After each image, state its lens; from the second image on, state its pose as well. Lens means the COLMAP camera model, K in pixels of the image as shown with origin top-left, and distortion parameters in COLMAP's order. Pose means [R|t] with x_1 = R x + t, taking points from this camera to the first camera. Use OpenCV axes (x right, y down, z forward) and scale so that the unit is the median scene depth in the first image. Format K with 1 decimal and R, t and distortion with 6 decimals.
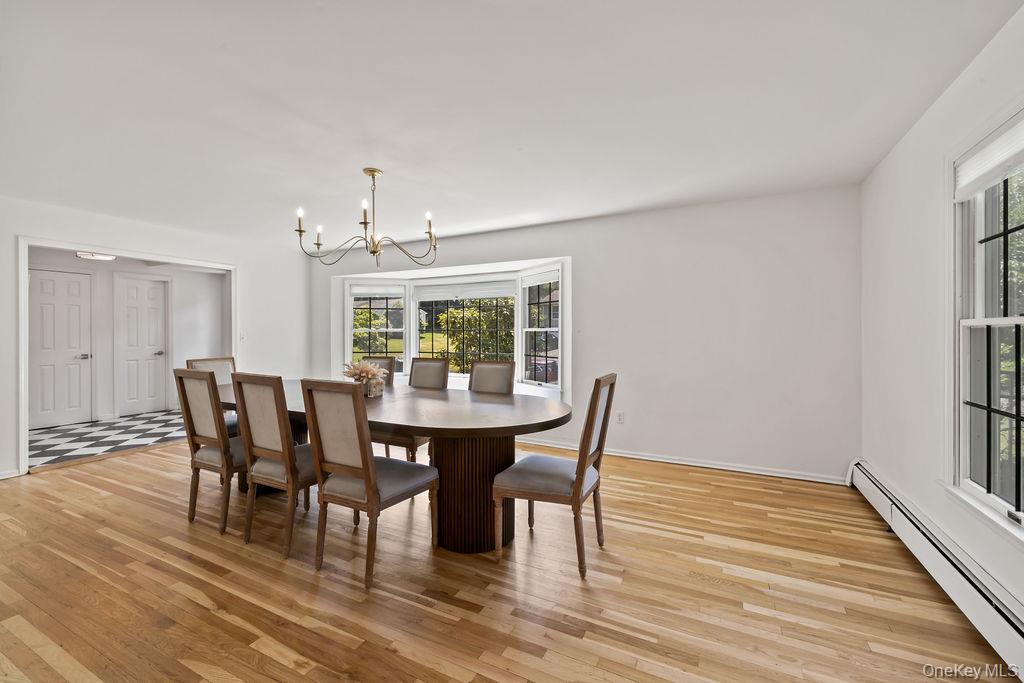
lens RADIAL K [[429.2, 0, 505.5], [0, 429.2, 331.7], [0, 0, 1]] dist [0.000987, 0.000081]
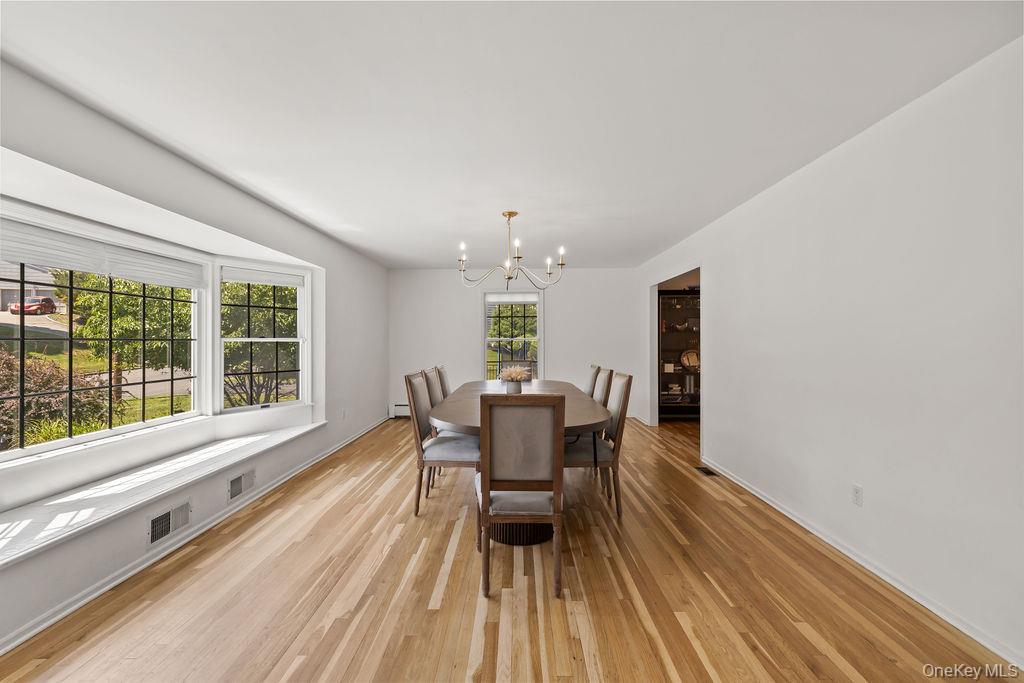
lens RADIAL K [[429.2, 0, 505.5], [0, 429.2, 331.7], [0, 0, 1]] dist [0.000987, 0.000081]
pose [[-0.432198, 0.013724, 0.901674, -1.523556], [0.003448, 0.999902, -0.013566, -0.015539], [-0.901772, -0.002754, -0.432203, 1.653435]]
